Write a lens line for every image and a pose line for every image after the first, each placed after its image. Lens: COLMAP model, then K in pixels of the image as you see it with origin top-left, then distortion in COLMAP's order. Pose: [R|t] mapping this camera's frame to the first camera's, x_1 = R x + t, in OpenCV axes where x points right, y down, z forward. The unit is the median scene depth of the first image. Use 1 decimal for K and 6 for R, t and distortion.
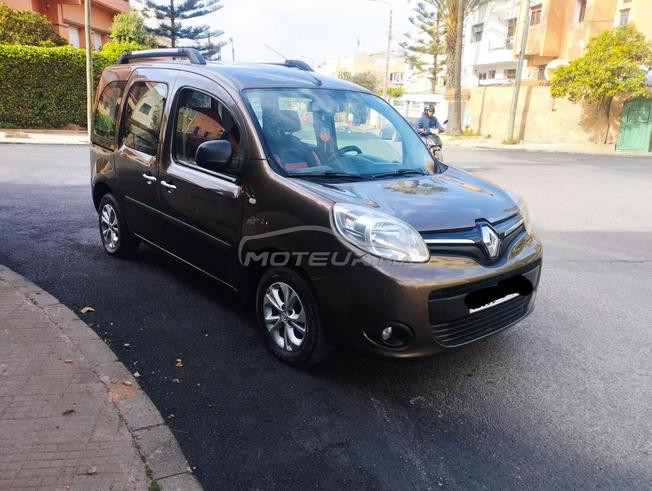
lens RADIAL K [[546.8, 0, 324.1], [0, 546.8, 245.9], [0, 0, 1]] dist [0.109274, -0.132747]
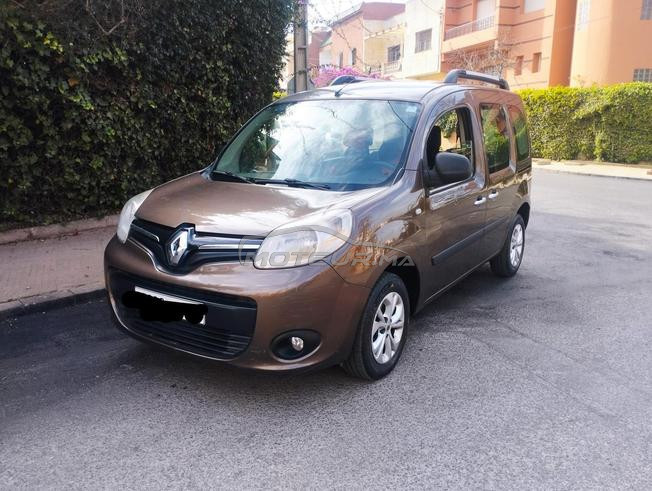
lens RADIAL K [[546.8, 0, 324.1], [0, 546.8, 245.9], [0, 0, 1]] dist [0.109274, -0.132747]
pose [[0.242813, 0.172065, -0.954691, 0.266062], [-0.248918, 0.962244, 0.110118, -0.036866], [0.937594, 0.210902, 0.276476, 0.208218]]
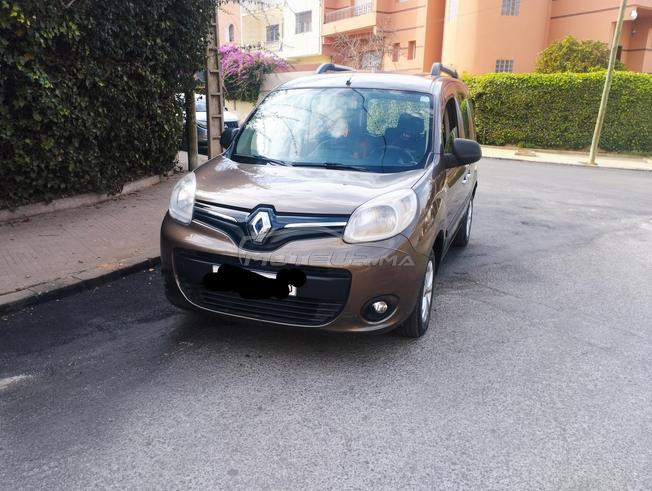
lens RADIAL K [[546.8, 0, 324.1], [0, 546.8, 245.9], [0, 0, 1]] dist [0.109274, -0.132747]
pose [[0.467595, 0.192182, -0.862798, 0.260973], [-0.237763, 0.967452, 0.086637, -0.018739], [0.851366, 0.164630, 0.498069, 0.130263]]
